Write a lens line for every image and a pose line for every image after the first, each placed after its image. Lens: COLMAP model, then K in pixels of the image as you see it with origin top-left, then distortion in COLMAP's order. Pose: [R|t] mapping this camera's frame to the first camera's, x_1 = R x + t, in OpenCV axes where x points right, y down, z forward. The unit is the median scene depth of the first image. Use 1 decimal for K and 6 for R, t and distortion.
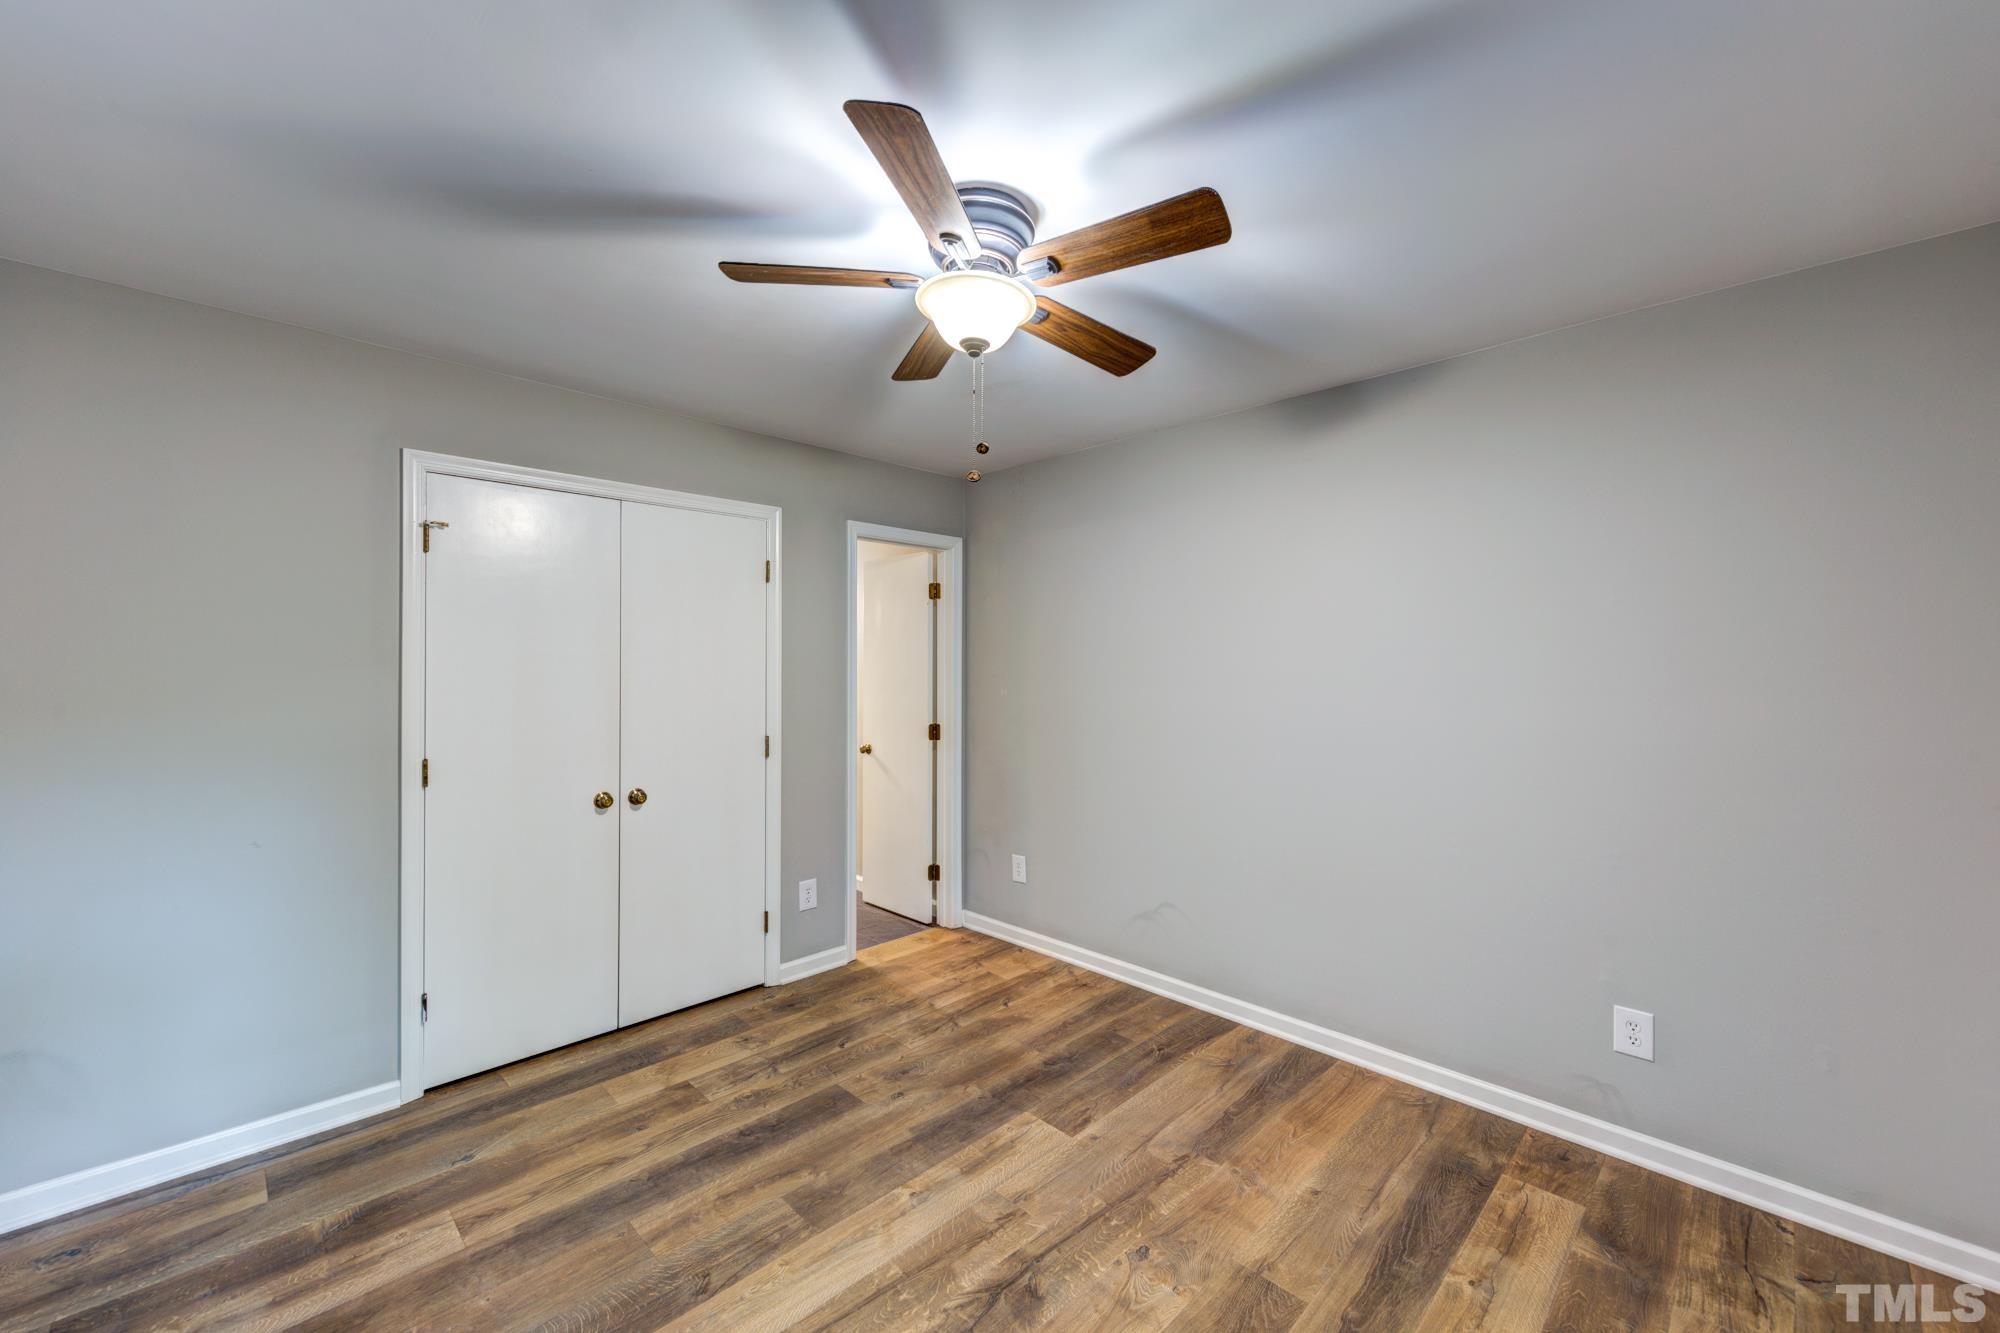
lens RADIAL K [[782.4, 0, 1014.7], [0, 782.4, 663.2], [0, 0, 1]] dist [0.012560, -0.003215]
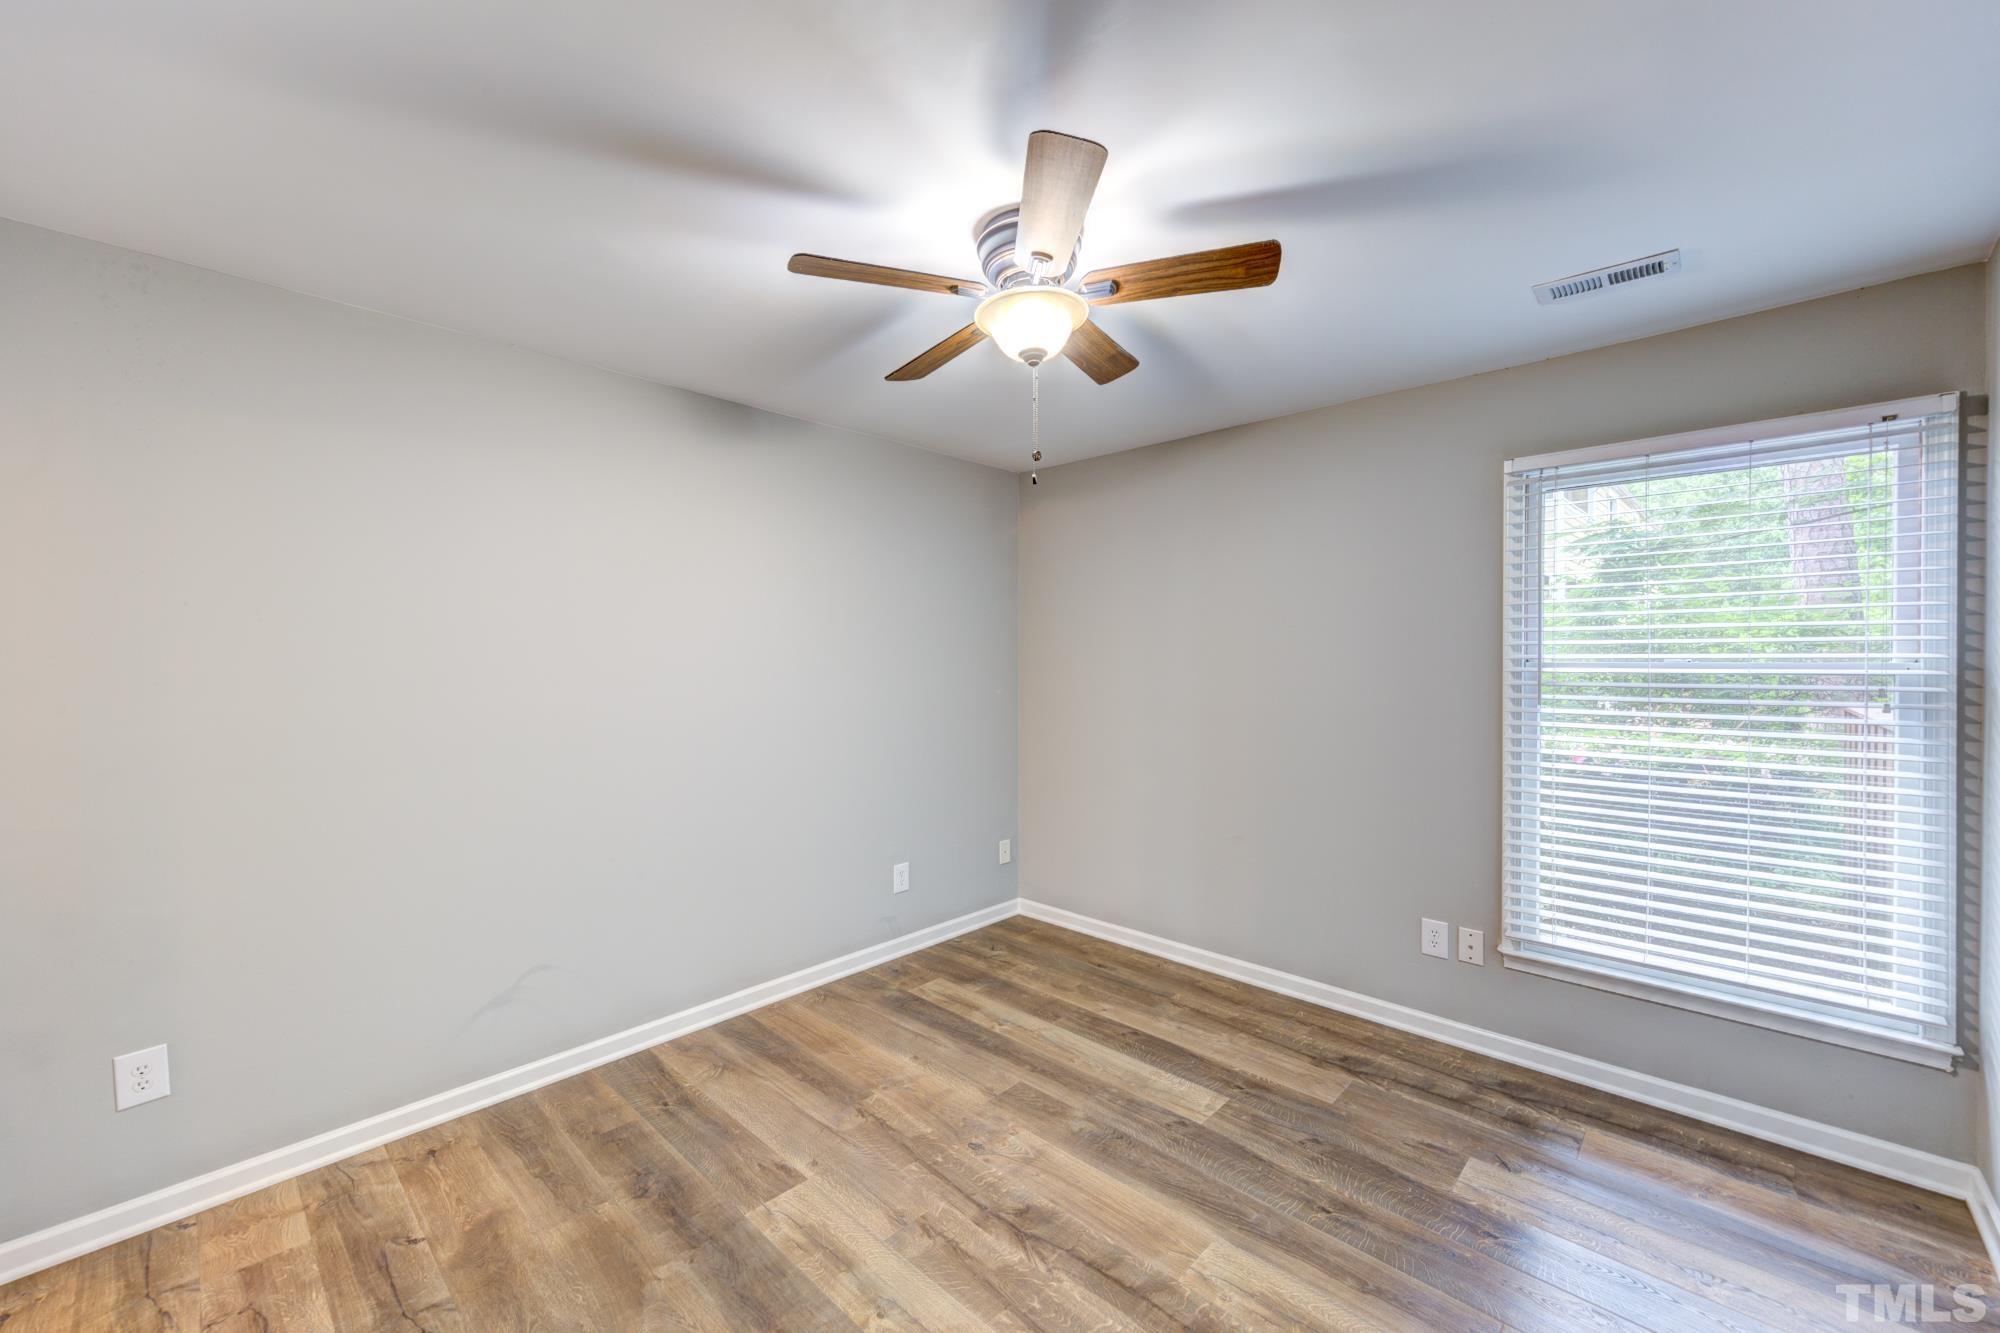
lens RADIAL K [[782.4, 0, 992.4], [0, 782.4, 661.5], [0, 0, 1]] dist [0.012560, -0.003215]
pose [[-0.010797, -0.007267, 0.999915, -0.836029], [0.004405, 0.999964, 0.007315, 0.003830], [-0.999932, 0.004484, -0.010765, 0.803417]]
